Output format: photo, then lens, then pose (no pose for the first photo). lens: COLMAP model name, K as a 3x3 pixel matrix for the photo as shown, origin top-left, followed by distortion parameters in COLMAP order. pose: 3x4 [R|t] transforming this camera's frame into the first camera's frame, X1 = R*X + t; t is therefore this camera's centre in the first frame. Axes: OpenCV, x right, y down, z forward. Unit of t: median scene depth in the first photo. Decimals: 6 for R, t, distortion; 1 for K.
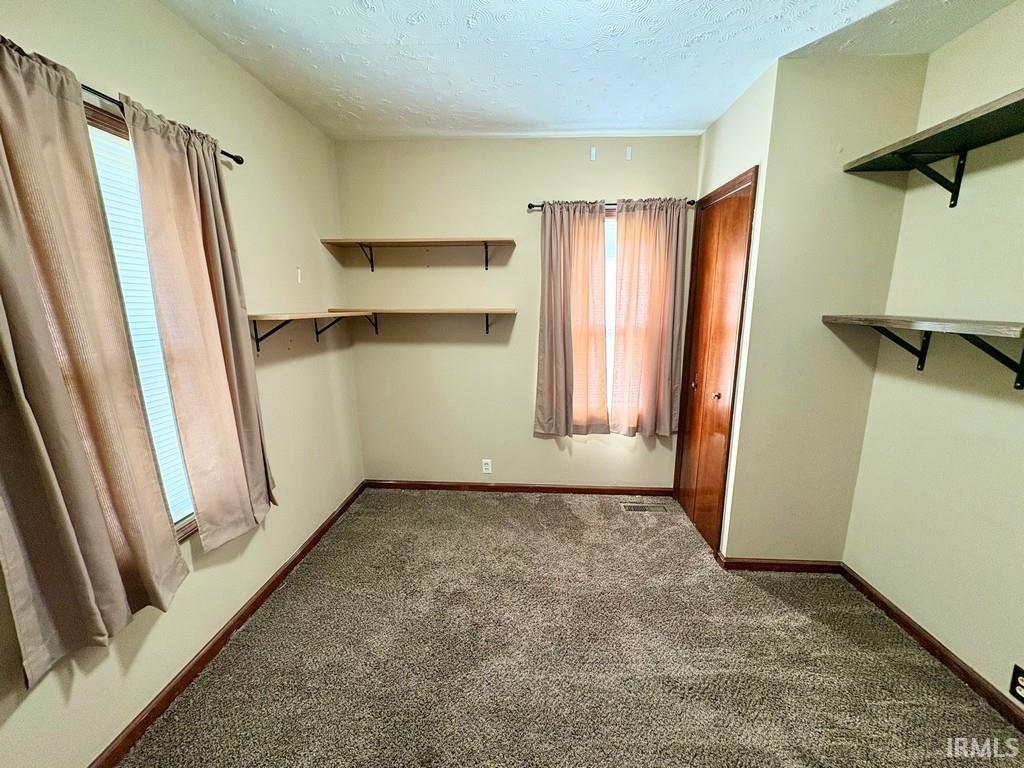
lens RADIAL K [[407.7, 0, 509.7], [0, 407.7, 386.0], [0, 0, 1]] dist [0.000365, -0.000079]
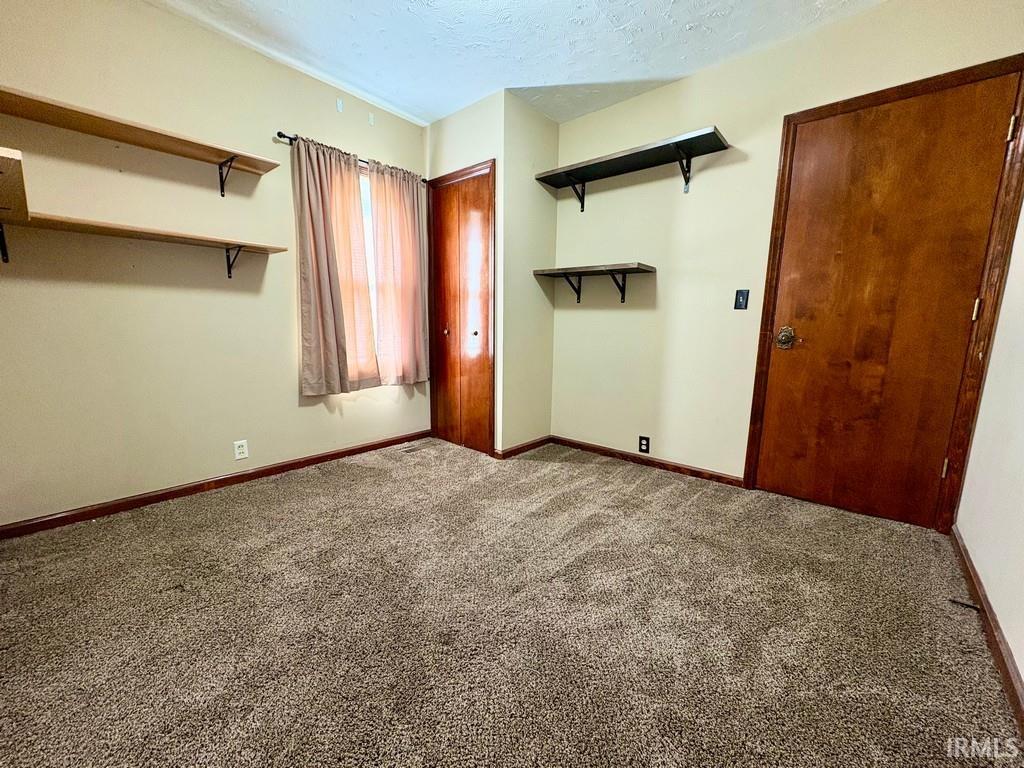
lens RADIAL K [[407.7, 0, 511.2], [0, 407.7, 387.9], [0, 0, 1]] dist [0.000365, -0.000079]
pose [[0.612764, -0.111945, 0.782297, -0.407985], [0.146495, 0.988849, 0.026754, 0.160719], [-0.776569, 0.098209, 0.622331, 0.108010]]
